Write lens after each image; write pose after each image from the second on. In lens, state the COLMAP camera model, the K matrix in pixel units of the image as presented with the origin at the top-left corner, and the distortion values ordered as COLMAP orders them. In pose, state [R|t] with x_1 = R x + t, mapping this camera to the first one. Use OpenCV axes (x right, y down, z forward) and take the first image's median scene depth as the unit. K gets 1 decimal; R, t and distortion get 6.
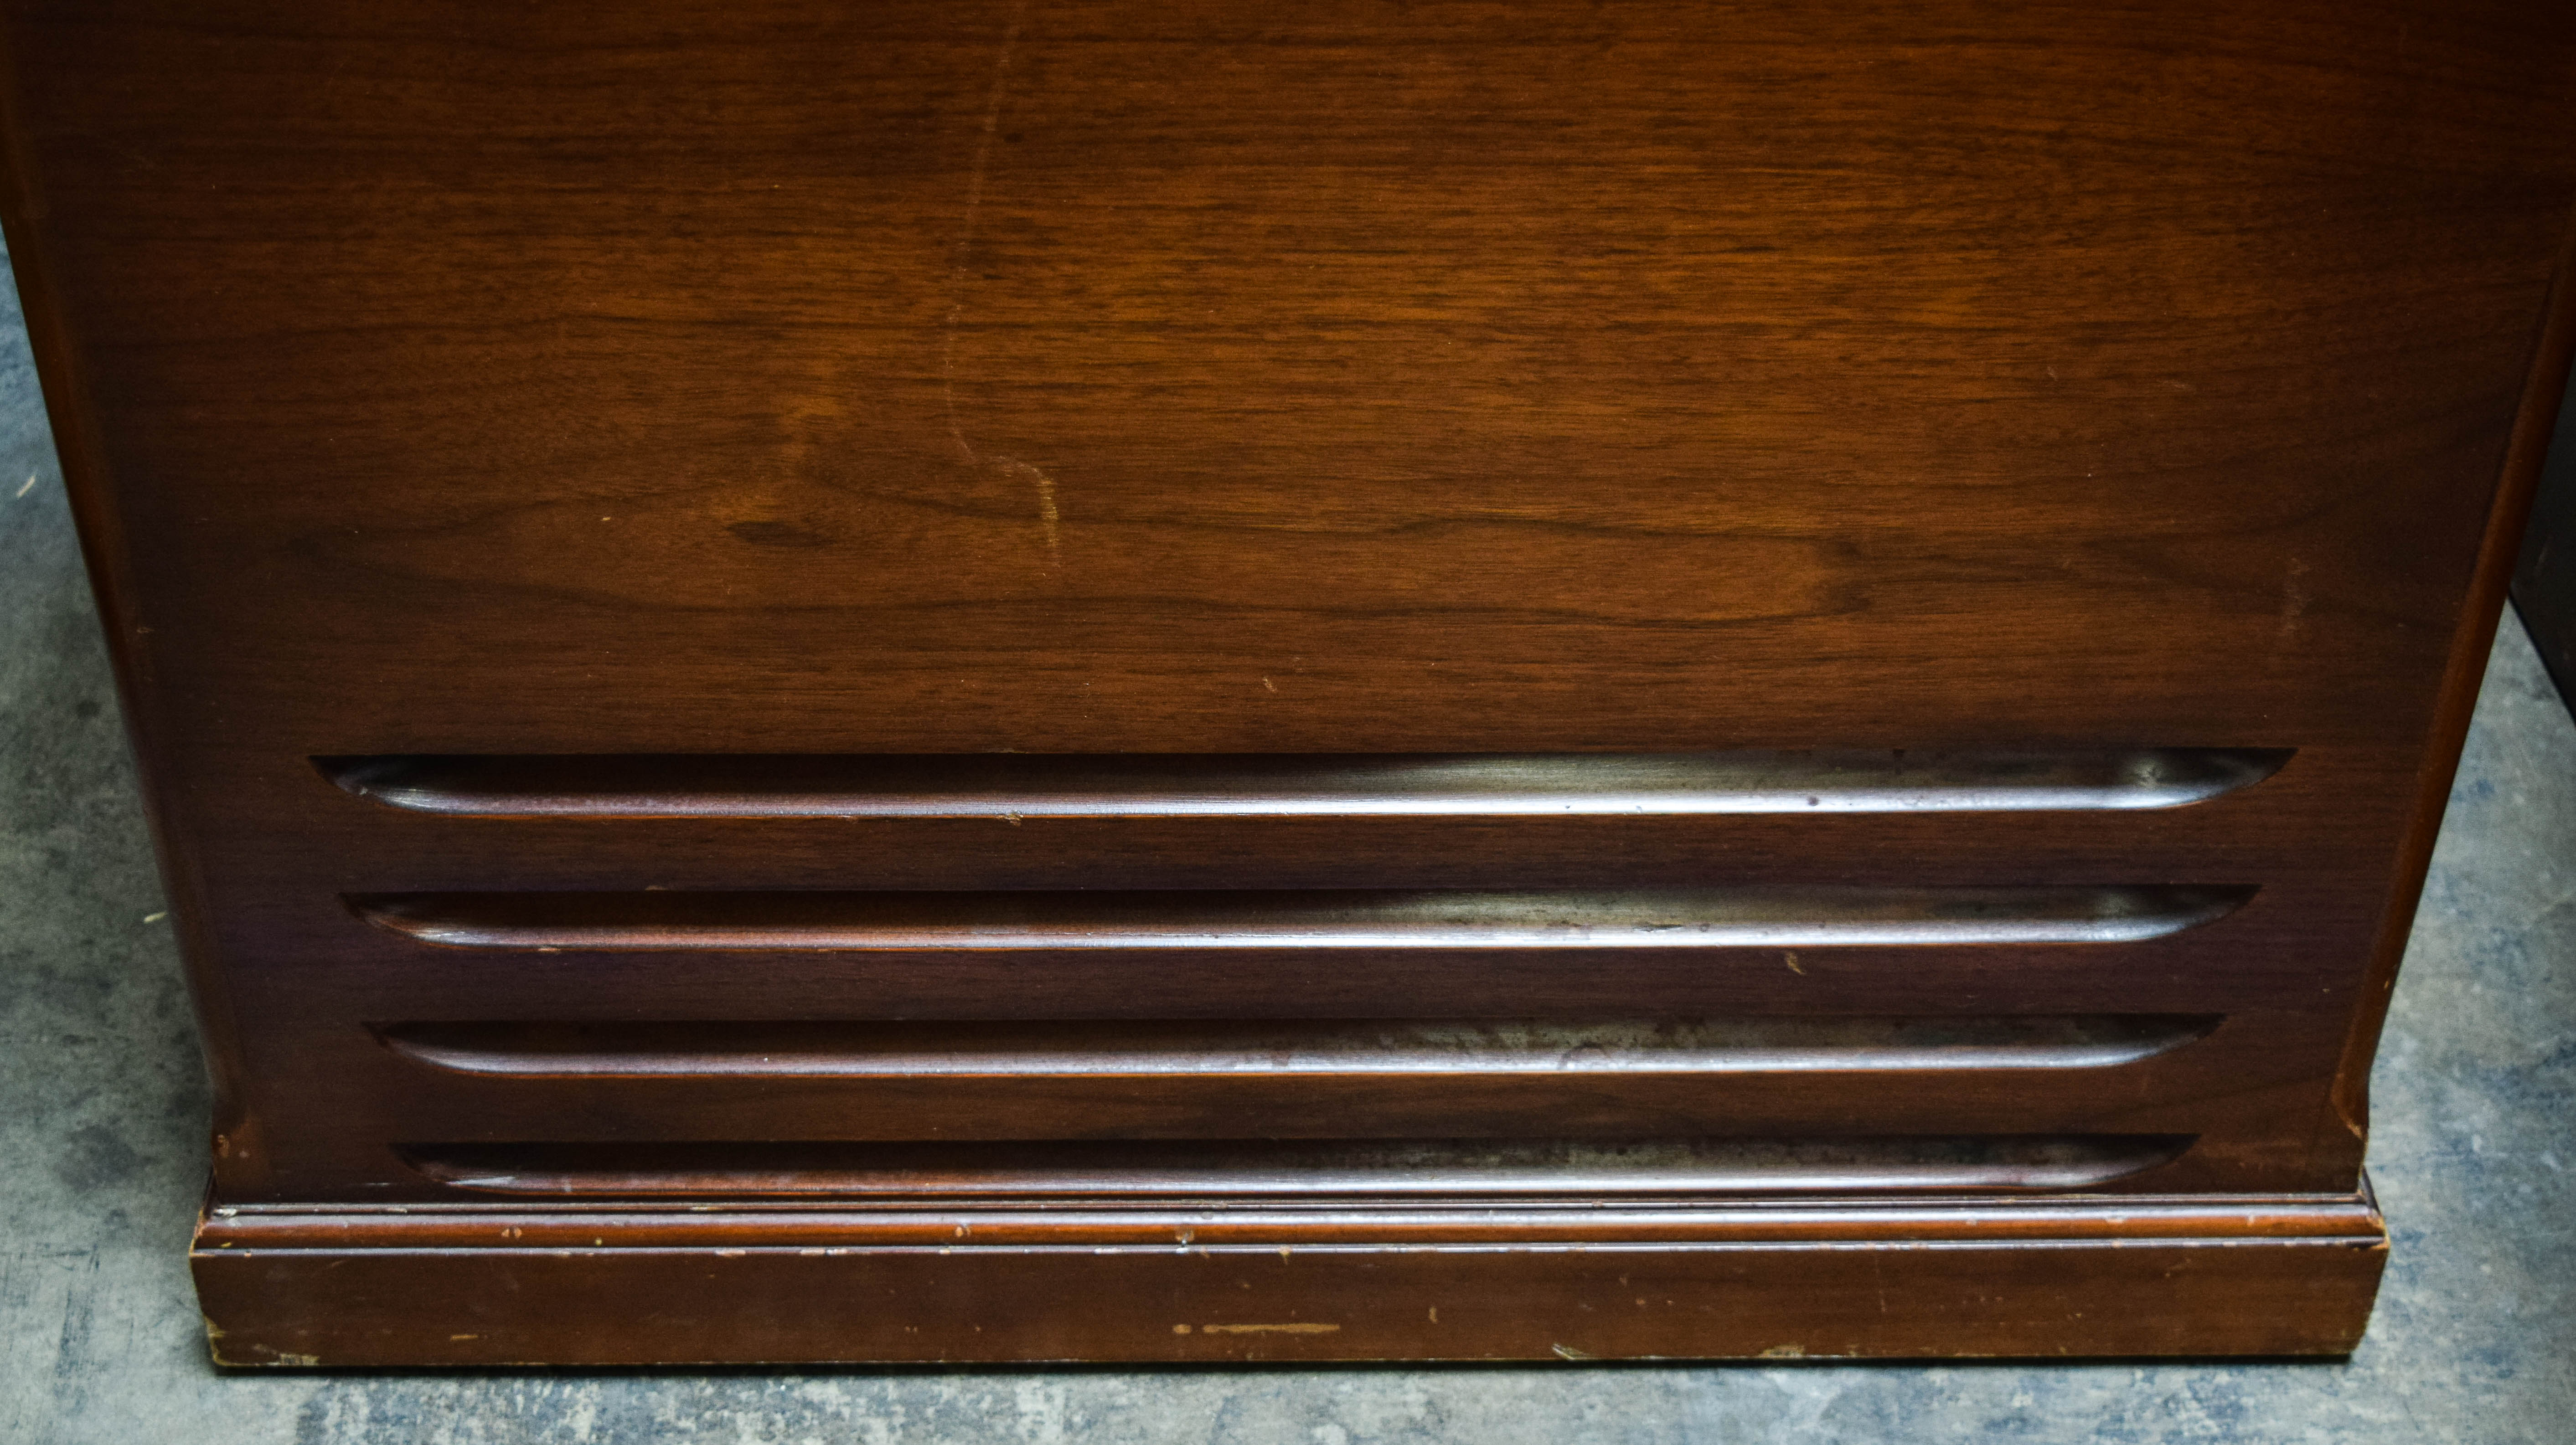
lens RADIAL K [[3728.7, 0, 1228.3], [0, 3728.7, 897.9], [0, 0, 1]] dist [-0.038143, 0.000000]
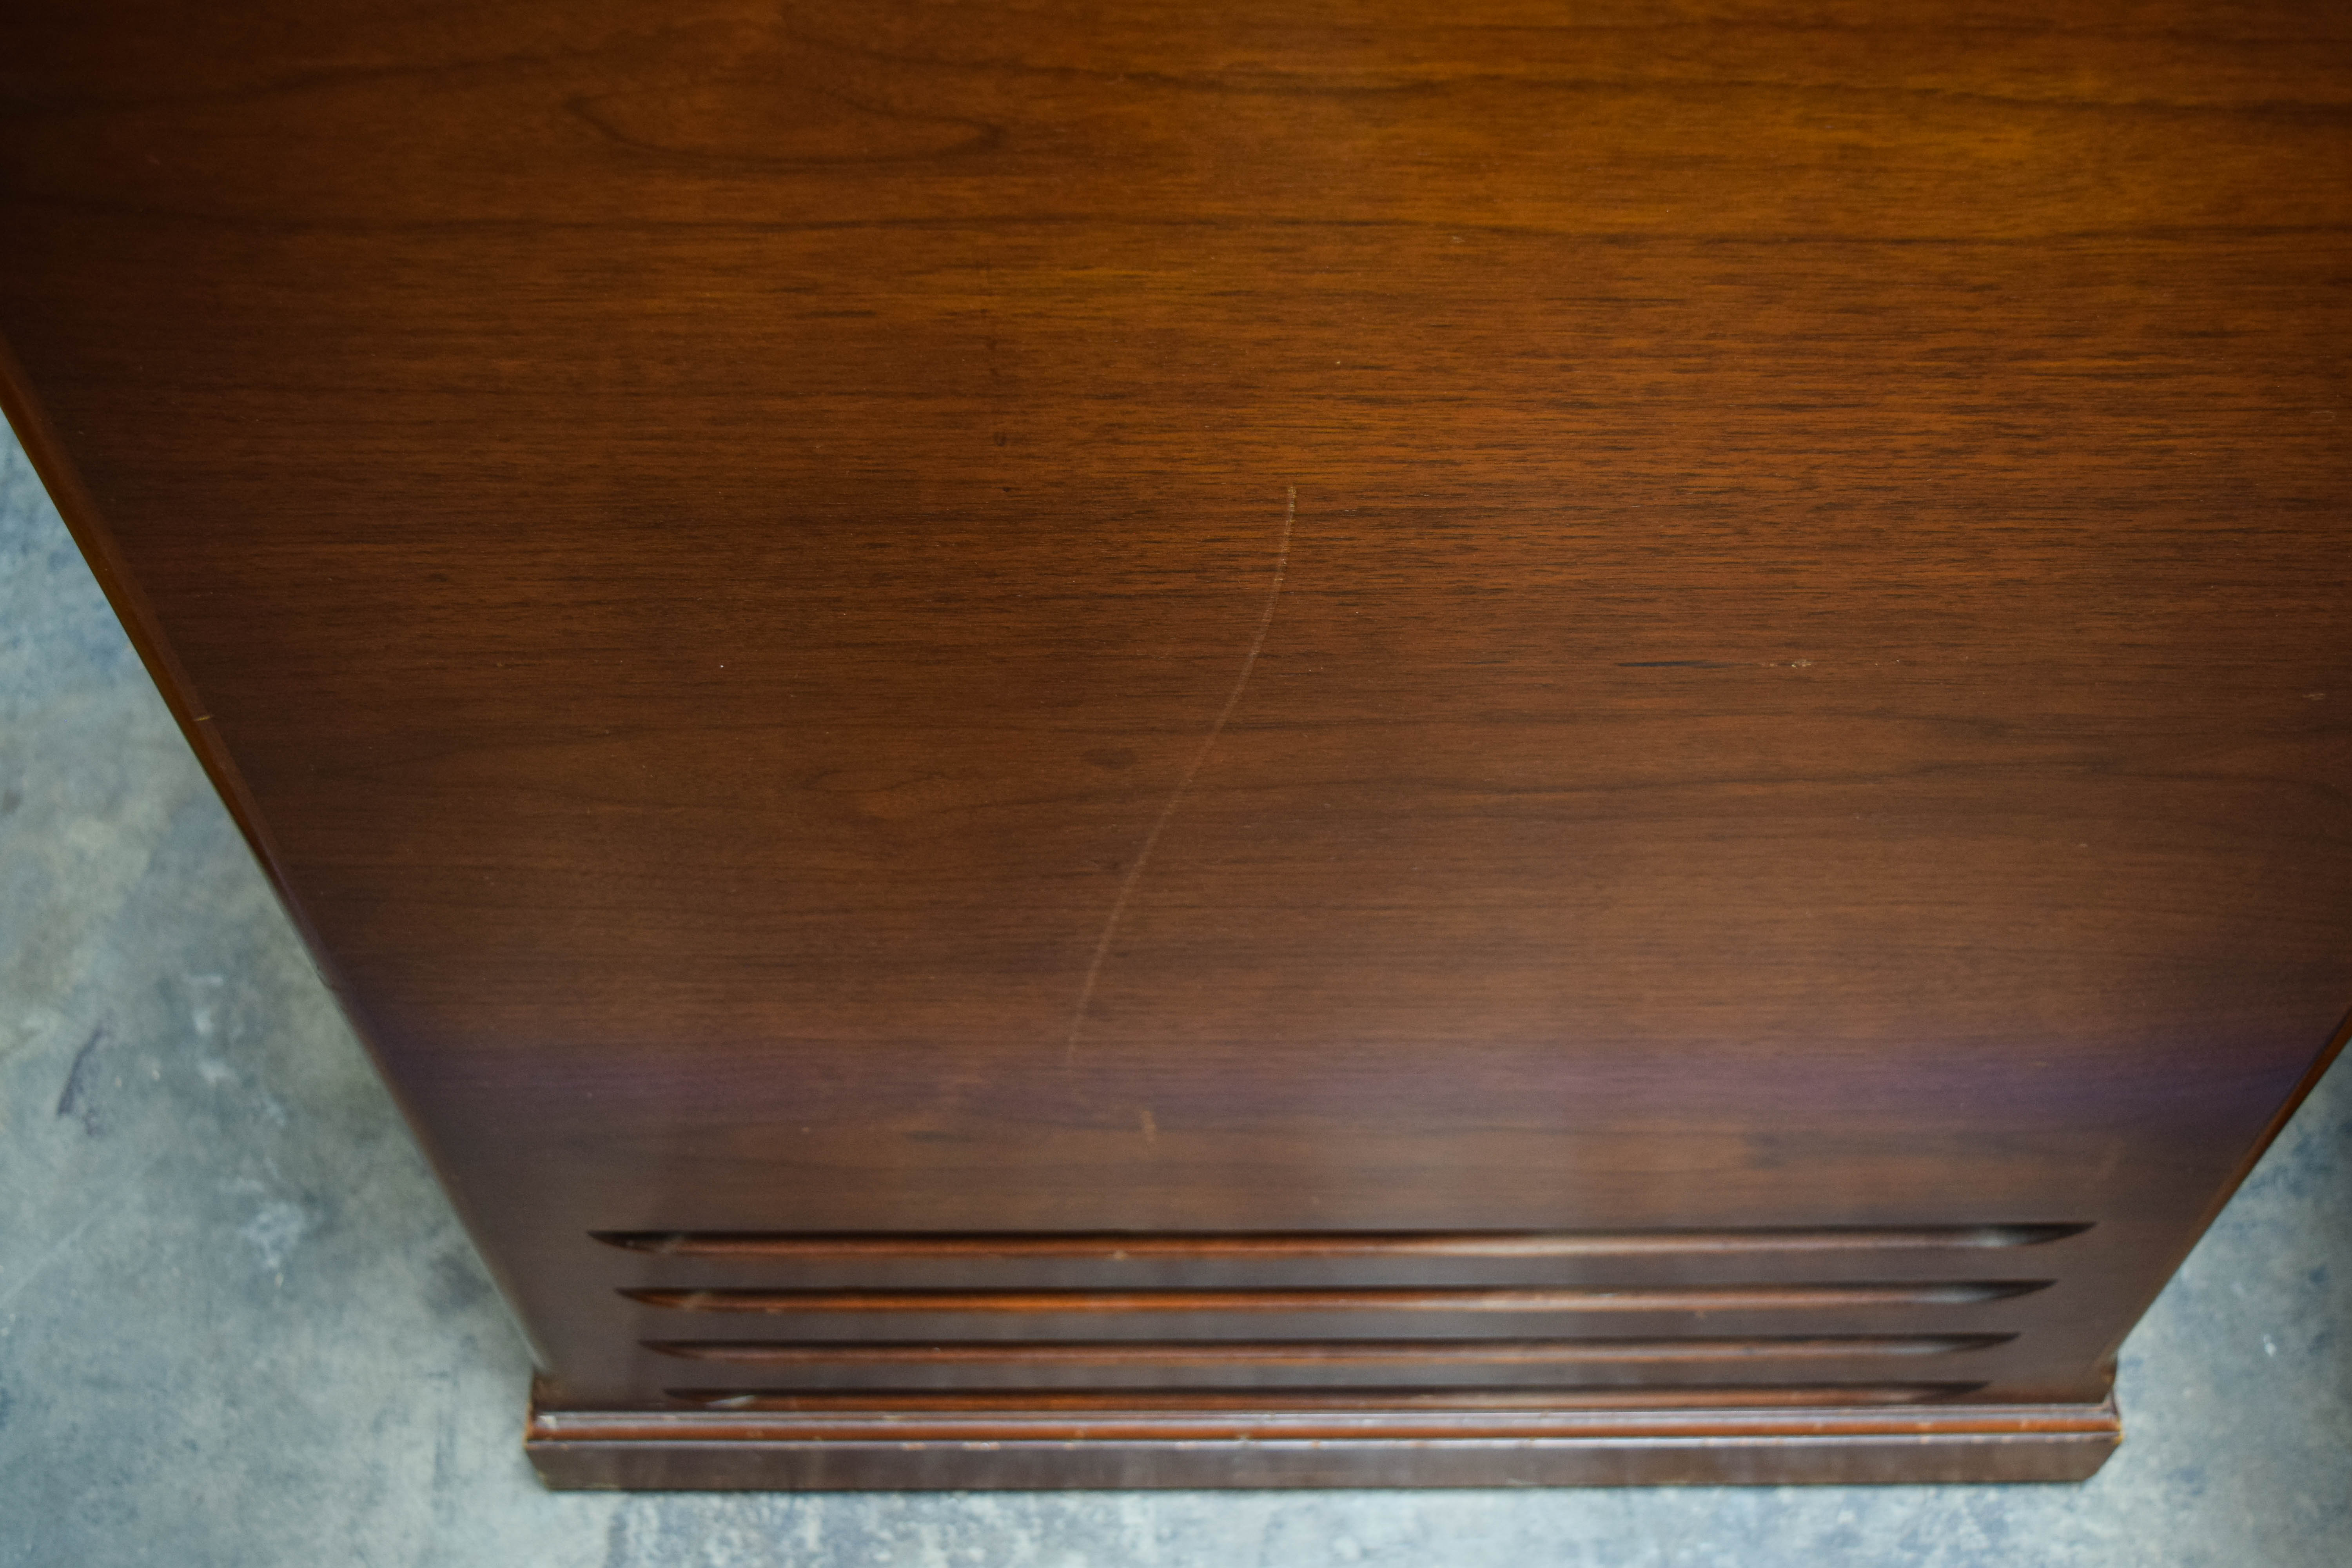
lens RADIAL K [[2525.2, 0, 1180.1], [0, 2525.2, 777.5], [0, 0, 1]] dist [-0.031067, 0.000000]
pose [[0.999818, 0.001013, -0.019065, -0.017215], [0.003475, 0.972262, 0.233869, -0.354168], [0.018773, -0.233893, 0.972081, 0.150253]]
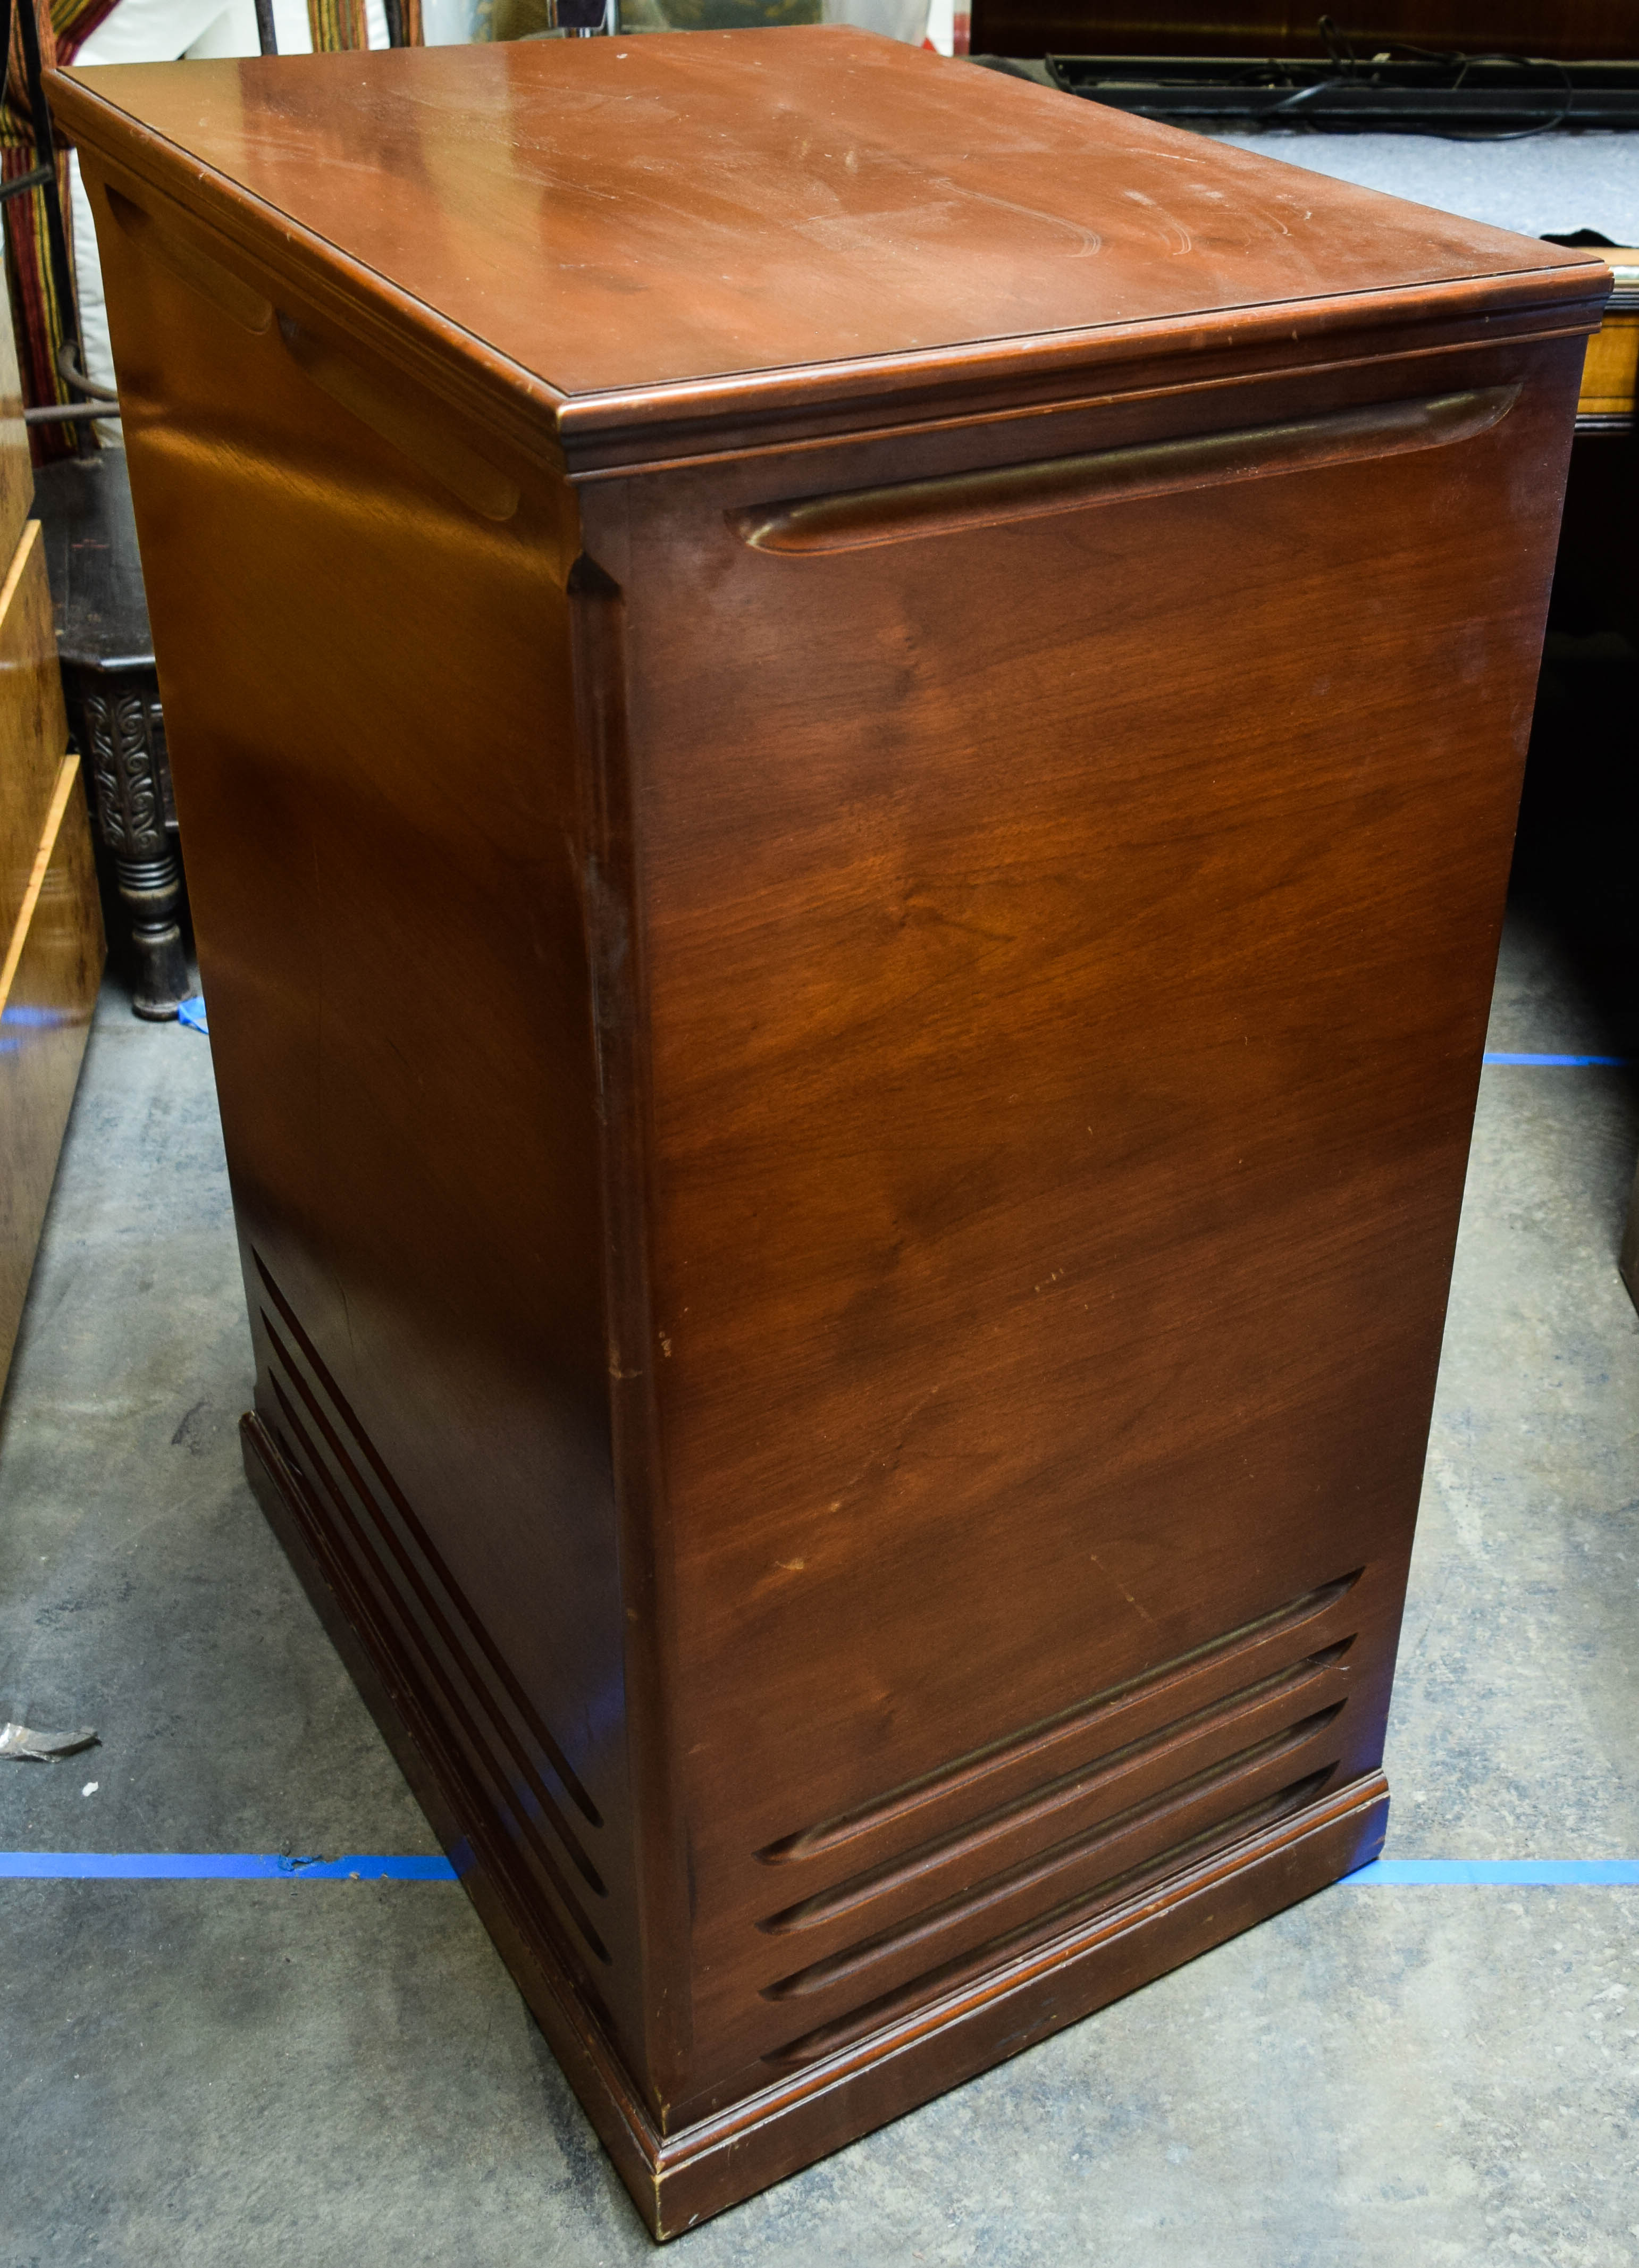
lens RADIAL K [[2490.2, 0, 1071.1], [0, 2490.2, 911.9], [0, 0, 1]] dist [-0.013537, 0.000000]
pose [[0.999194, 0.024633, 0.031697, -0.006366], [-0.017021, 0.975072, -0.221237, 0.034566], [-0.036357, 0.220519, 0.974705, -0.462791]]
